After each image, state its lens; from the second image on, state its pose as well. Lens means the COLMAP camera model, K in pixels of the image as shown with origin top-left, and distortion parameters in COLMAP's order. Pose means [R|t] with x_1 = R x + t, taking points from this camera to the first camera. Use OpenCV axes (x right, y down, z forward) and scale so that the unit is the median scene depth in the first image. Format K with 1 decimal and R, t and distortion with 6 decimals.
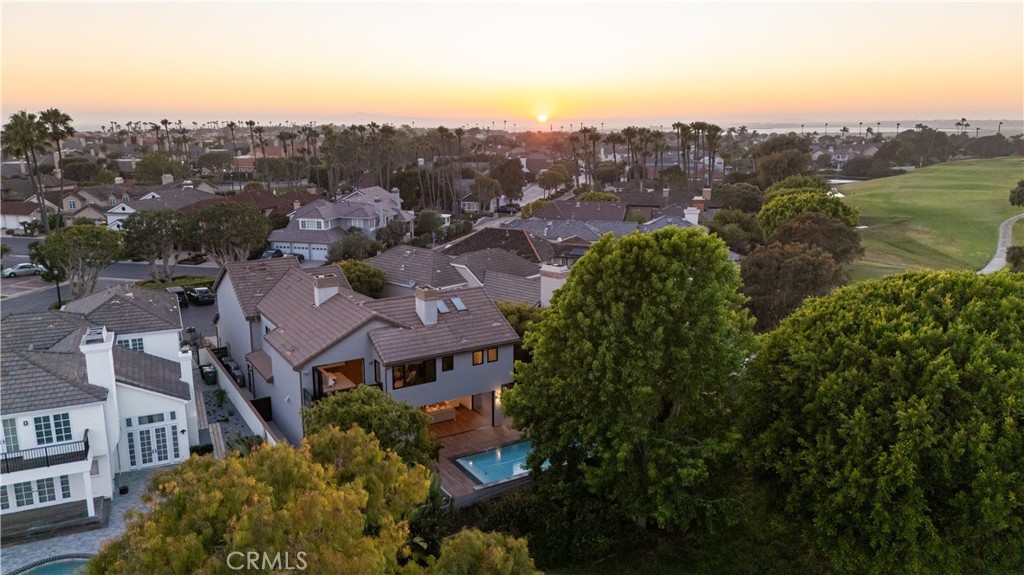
lens RADIAL K [[753.5, 0, 512.0], [0, 753.5, 287.5], [0, 0, 1]] dist [0.053087, -0.002602]
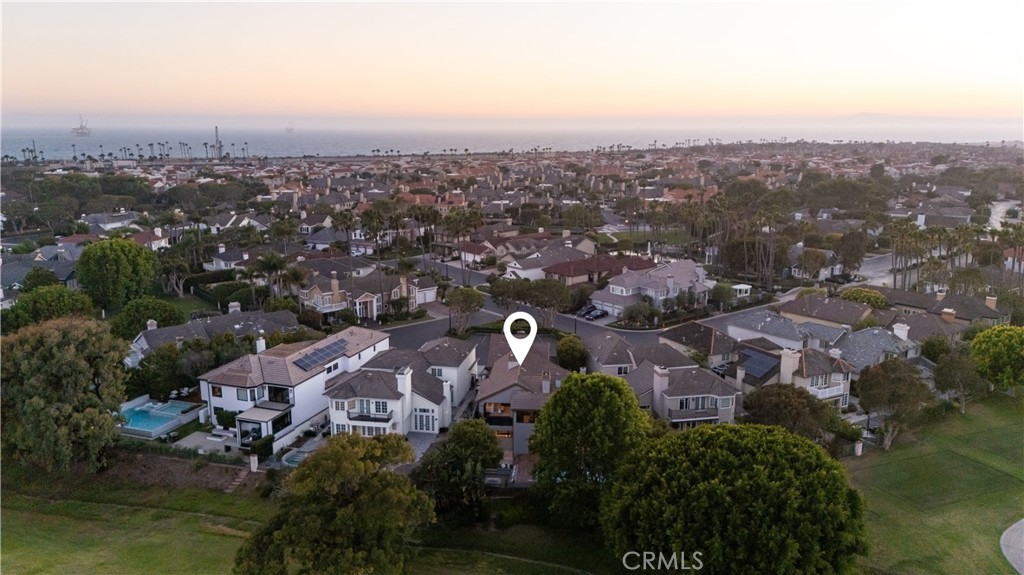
lens RADIAL K [[753.5, 0, 512.0], [0, 753.5, 287.5], [0, 0, 1]] dist [0.053087, -0.002602]
pose [[0.812909, 0.122906, -0.569274, 0.922546], [-0.123258, 0.991644, 0.038085, -0.291825], [0.569198, 0.039207, 0.821265, -0.651984]]
